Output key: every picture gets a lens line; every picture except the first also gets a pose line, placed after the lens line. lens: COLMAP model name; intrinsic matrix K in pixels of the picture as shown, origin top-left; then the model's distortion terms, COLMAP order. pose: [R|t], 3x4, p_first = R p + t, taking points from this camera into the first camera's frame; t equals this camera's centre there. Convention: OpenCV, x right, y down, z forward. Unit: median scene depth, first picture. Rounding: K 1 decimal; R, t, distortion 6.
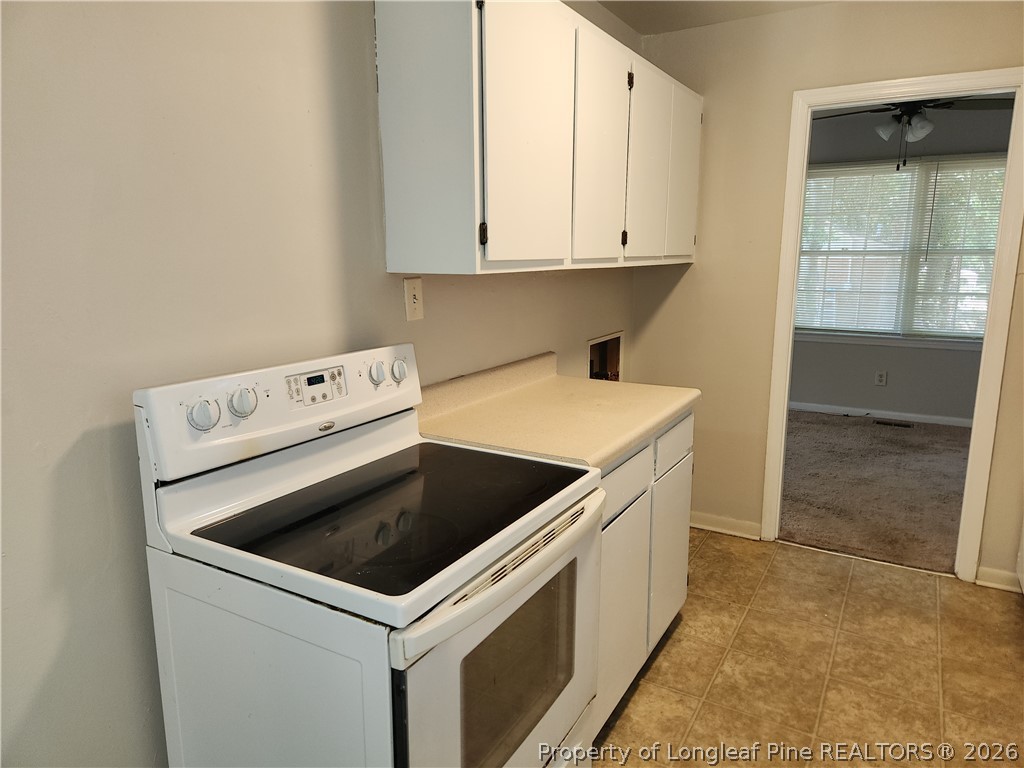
lens RADIAL K [[686.4, 0, 512.0], [0, 686.4, 384.0], [0, 0, 1]] dist [0.010648, 0.004284]
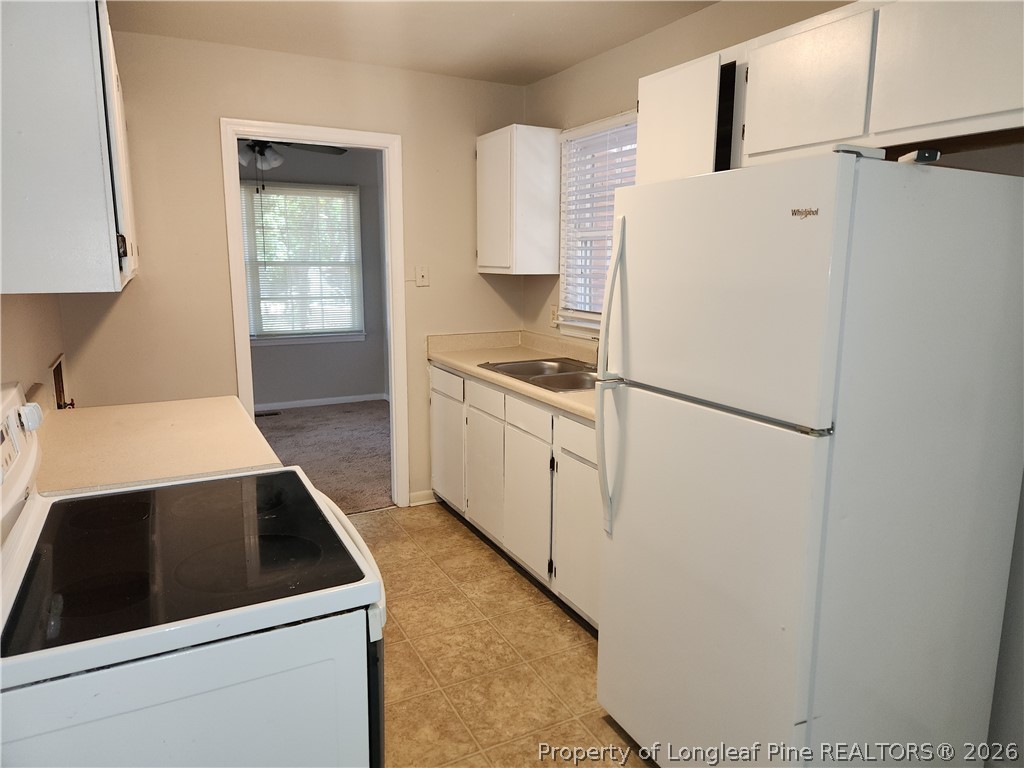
lens RADIAL K [[686.4, 0, 512.0], [0, 686.4, 384.0], [0, 0, 1]] dist [0.010648, 0.004284]
pose [[0.545705, -0.148465, 0.824721, -0.332498], [0.160707, 0.984454, 0.070882, -0.014230], [-0.822423, 0.093858, 0.561080, 0.056787]]
